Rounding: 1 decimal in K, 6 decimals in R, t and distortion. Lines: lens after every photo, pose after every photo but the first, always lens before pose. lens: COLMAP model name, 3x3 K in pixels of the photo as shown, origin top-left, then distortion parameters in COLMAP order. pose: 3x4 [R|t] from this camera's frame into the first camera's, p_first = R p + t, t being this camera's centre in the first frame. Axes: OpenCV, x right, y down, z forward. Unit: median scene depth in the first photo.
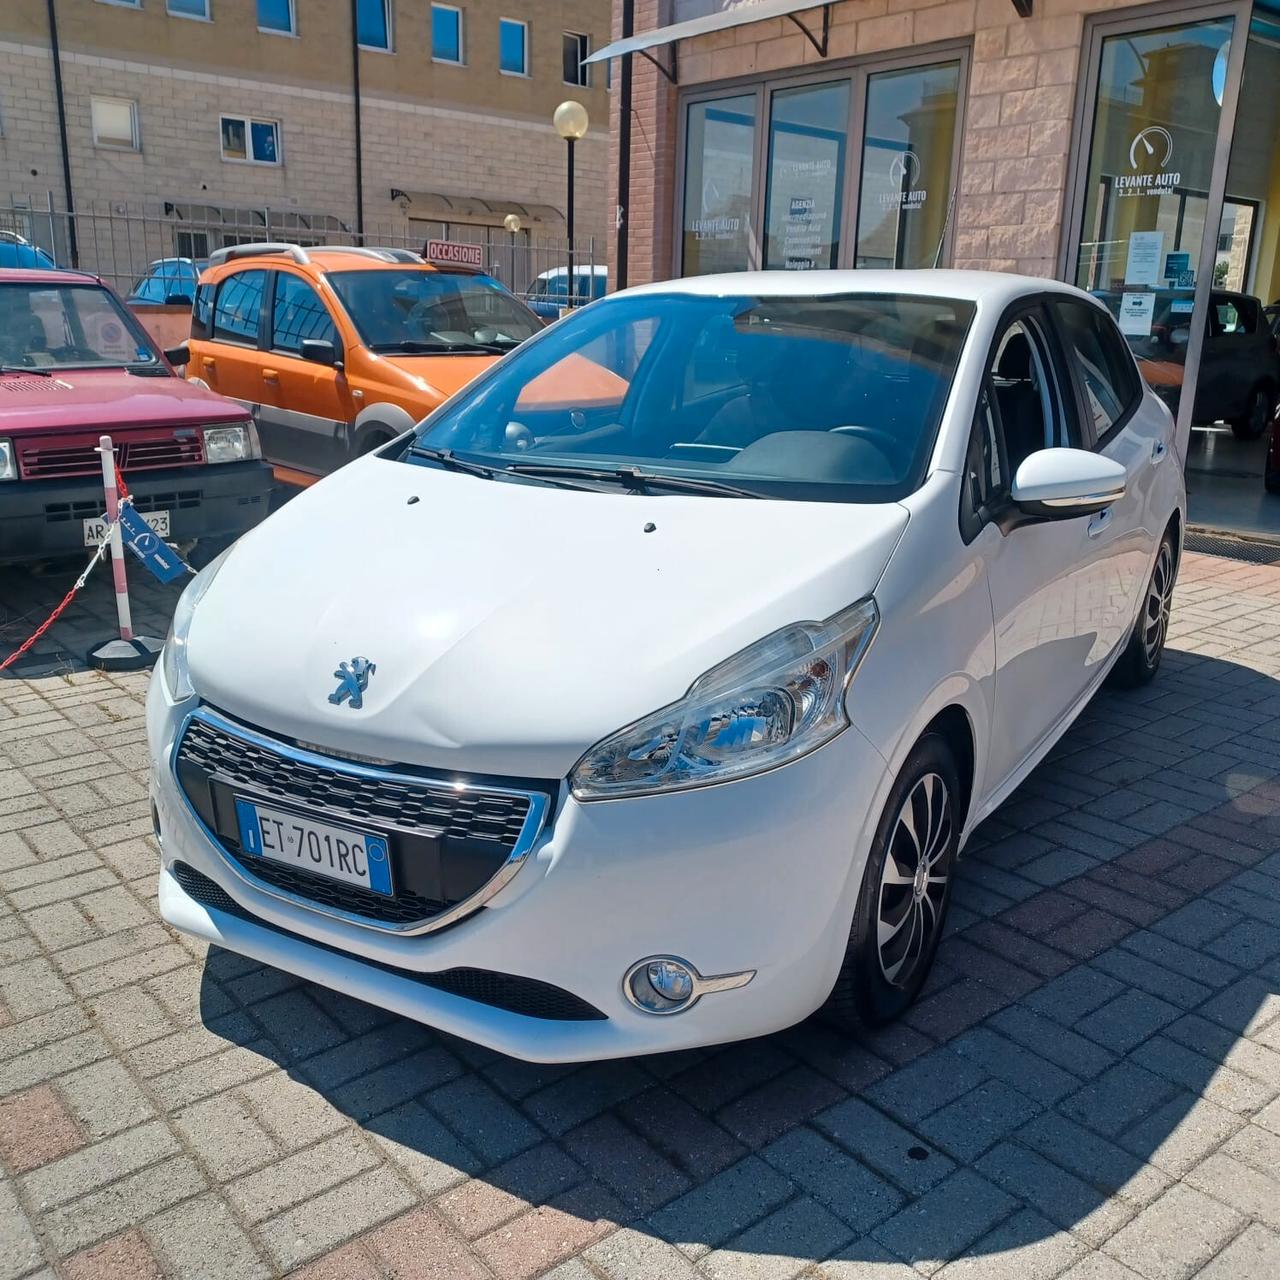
lens RADIAL K [[1260.7, 0, 649.4], [0, 1260.7, 631.0], [0, 0, 1]] dist [0.072961, -0.104564]
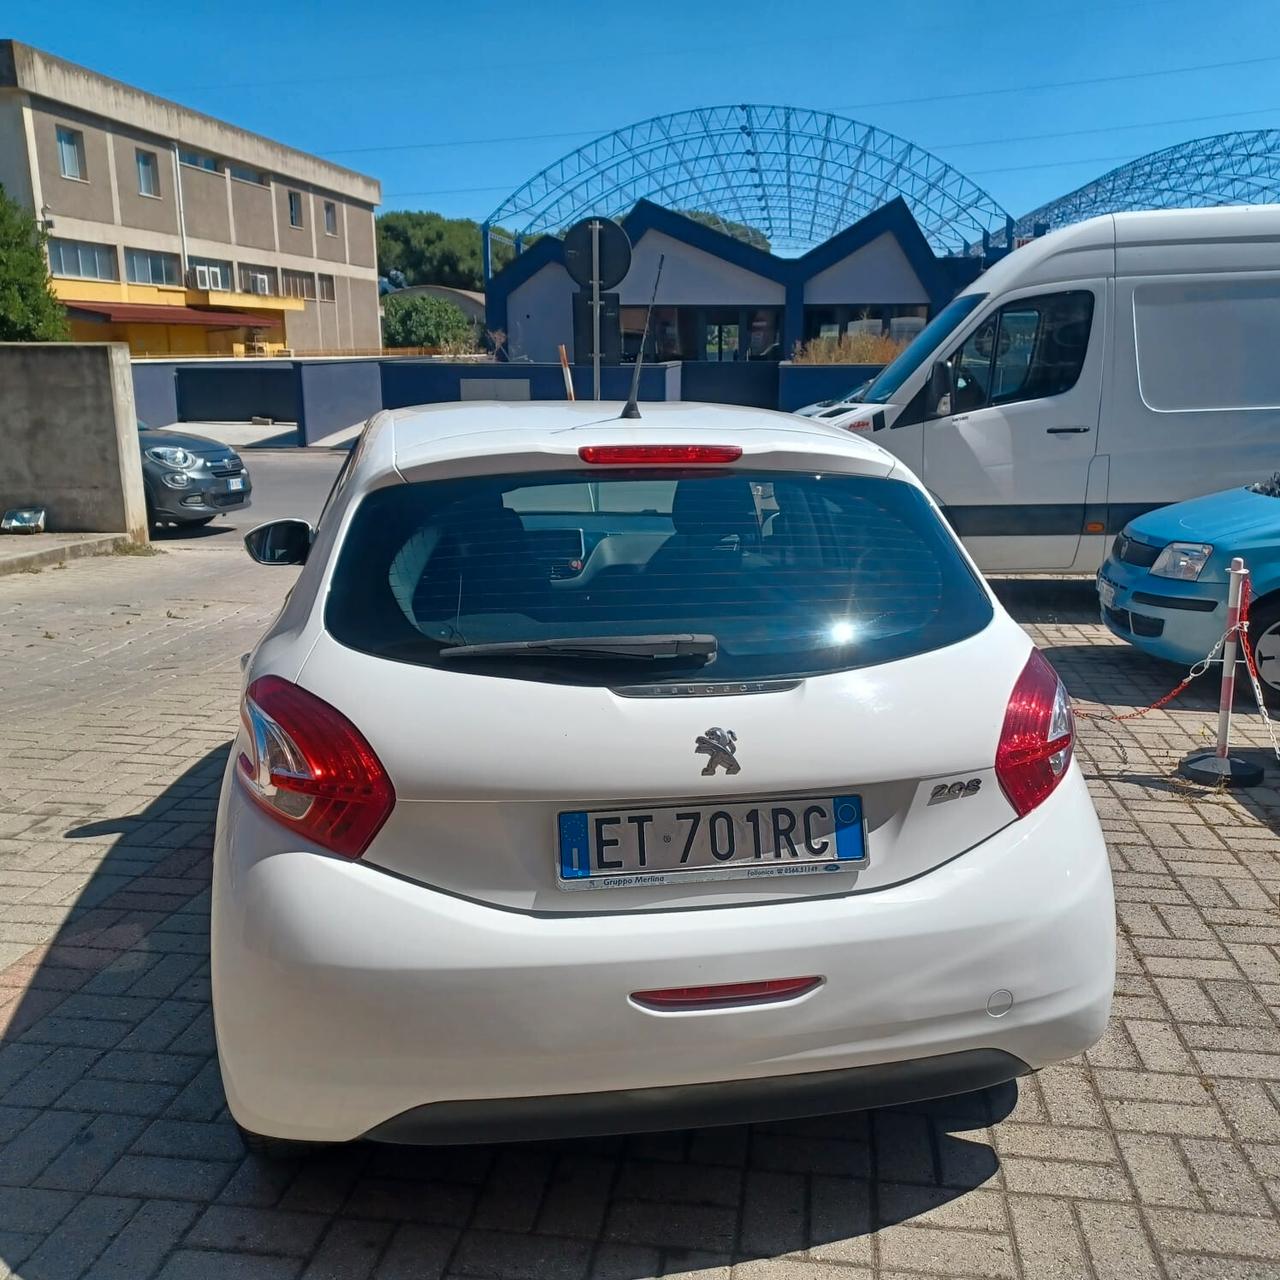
lens RADIAL K [[1251.3, 0, 648.5], [0, 1251.3, 642.3], [0, 0, 1]] dist [0.094455, -0.148284]
pose [[-0.741381, 0.126820, -0.658993, 0.371851], [-0.182713, 0.906739, 0.380053, -0.241196], [0.645733, 0.402170, -0.649067, 0.850332]]
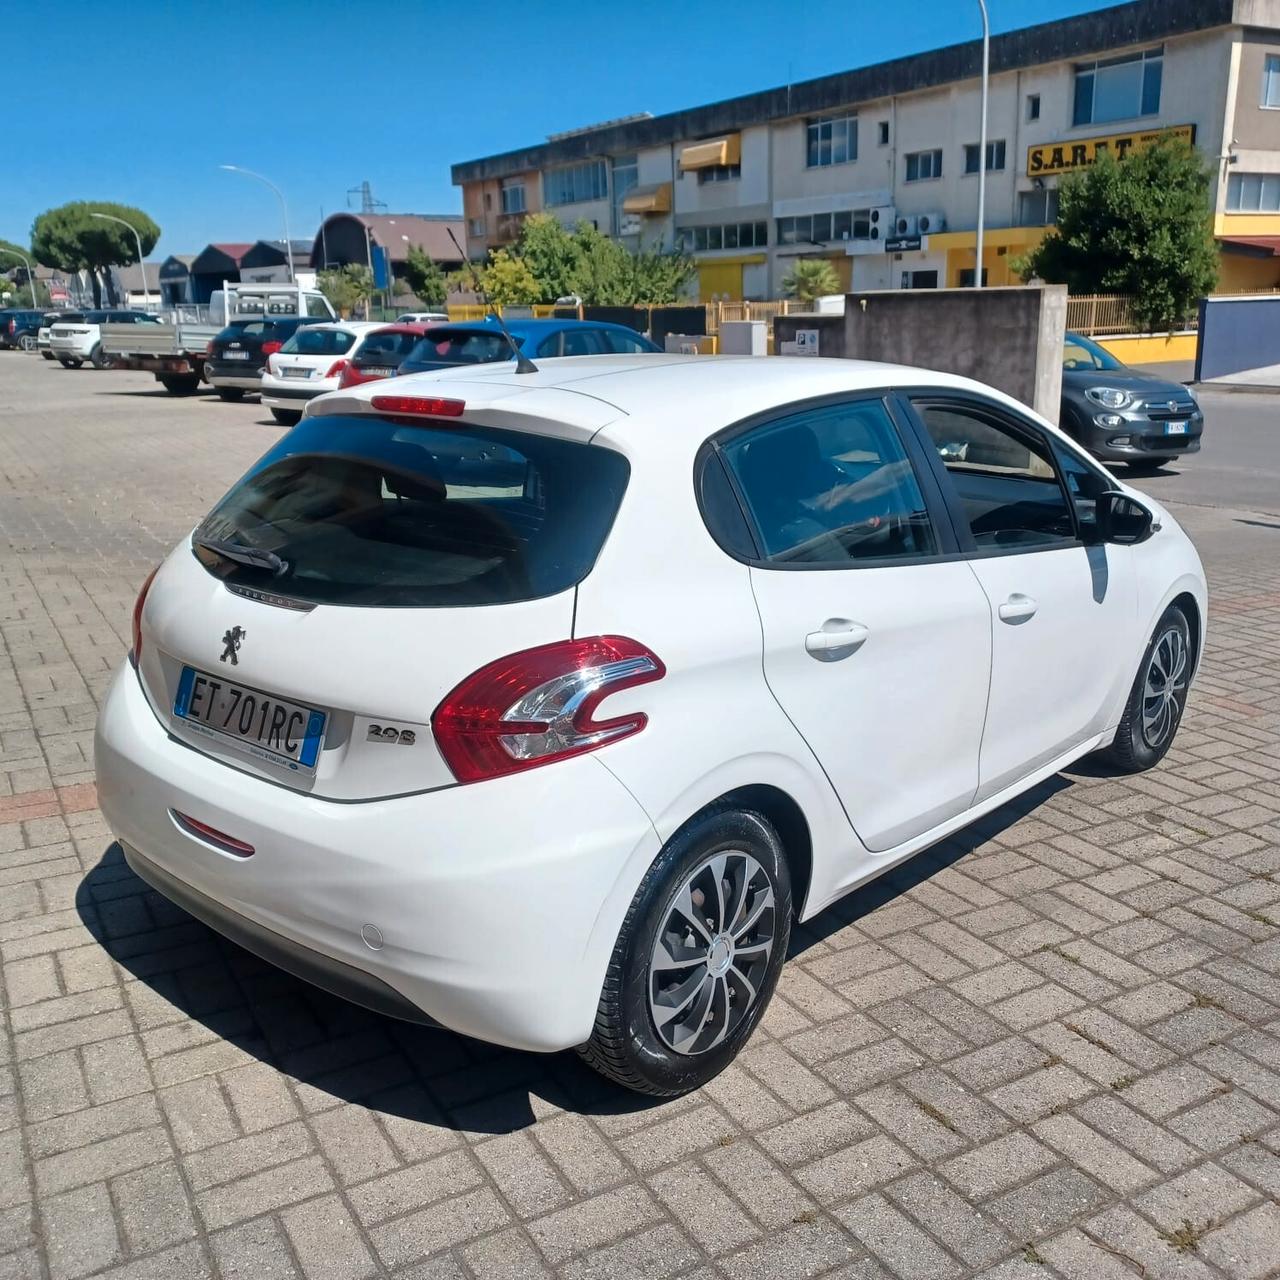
lens RADIAL K [[1243.3, 0, 642.5], [0, 1243.3, 633.8], [0, 0, 1]] dist [0.088630, -0.150552]
pose [[-0.985434, -0.049090, 0.162817, 0.027051], [0.037272, 0.871801, 0.488440, -0.281481], [-0.165921, 0.487394, -0.857273, 0.960431]]
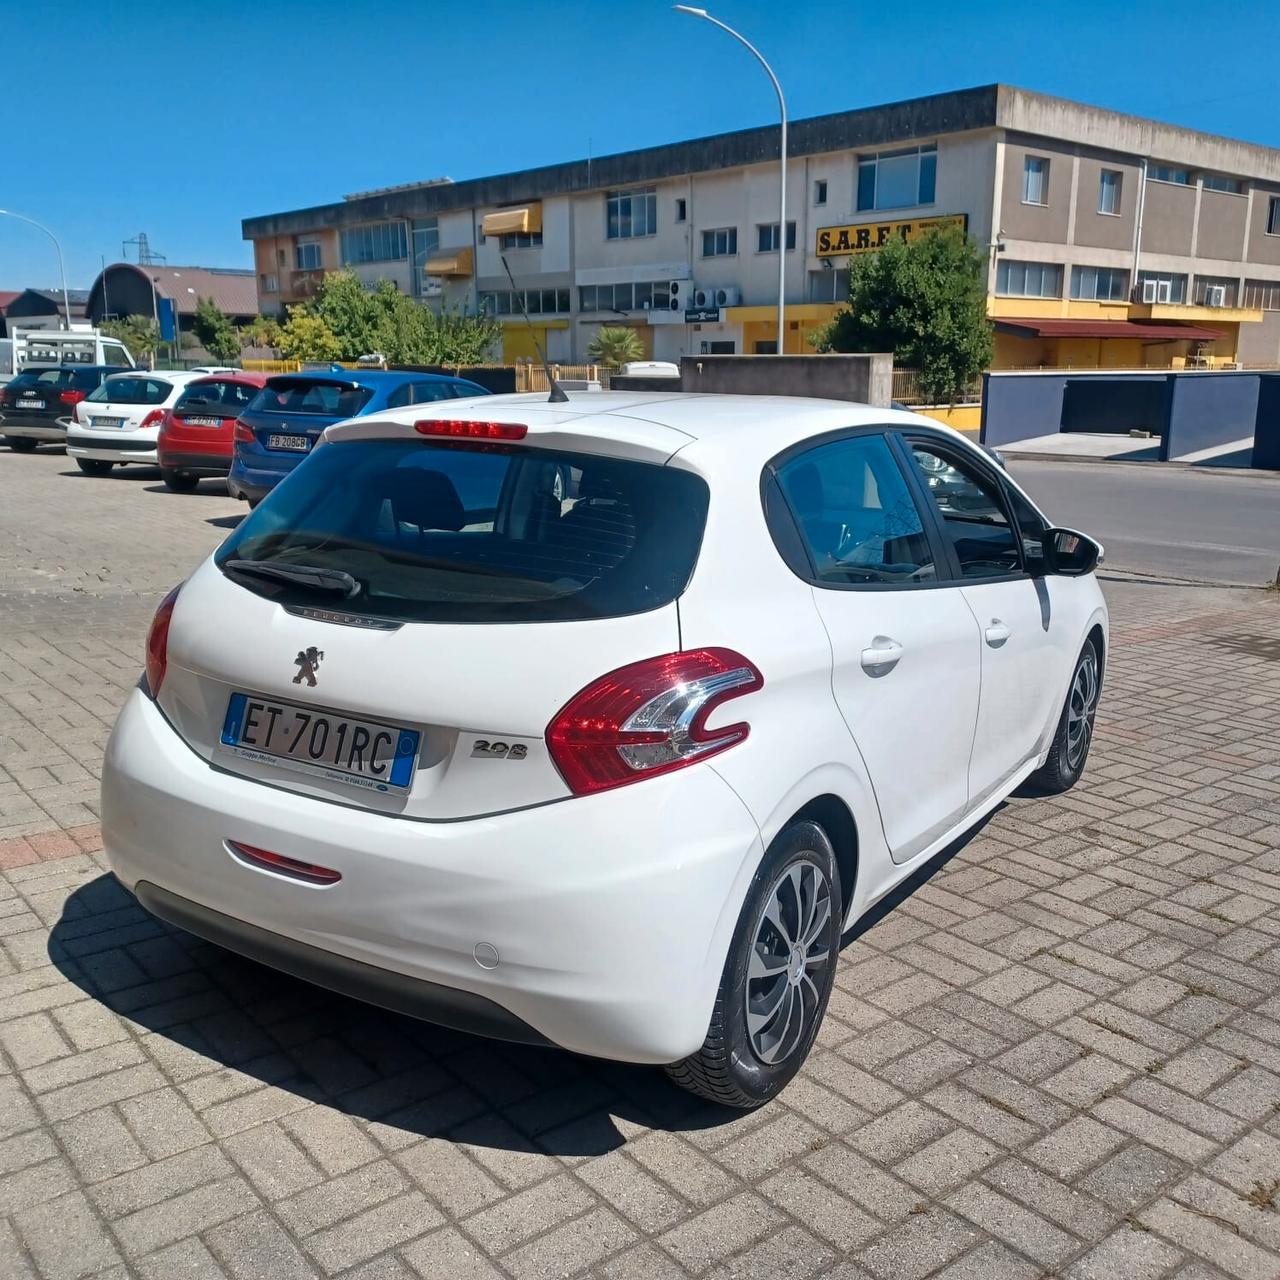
lens RADIAL K [[1241.9, 0, 645.7], [0, 1241.9, 633.7], [0, 0, 1]] dist [0.080730, -0.123090]
pose [[-0.999482, -0.032176, -0.000667, 0.101290], [-0.029096, 0.894587, 0.445946, -0.274402], [-0.013752, 0.445734, -0.895060, 0.978531]]
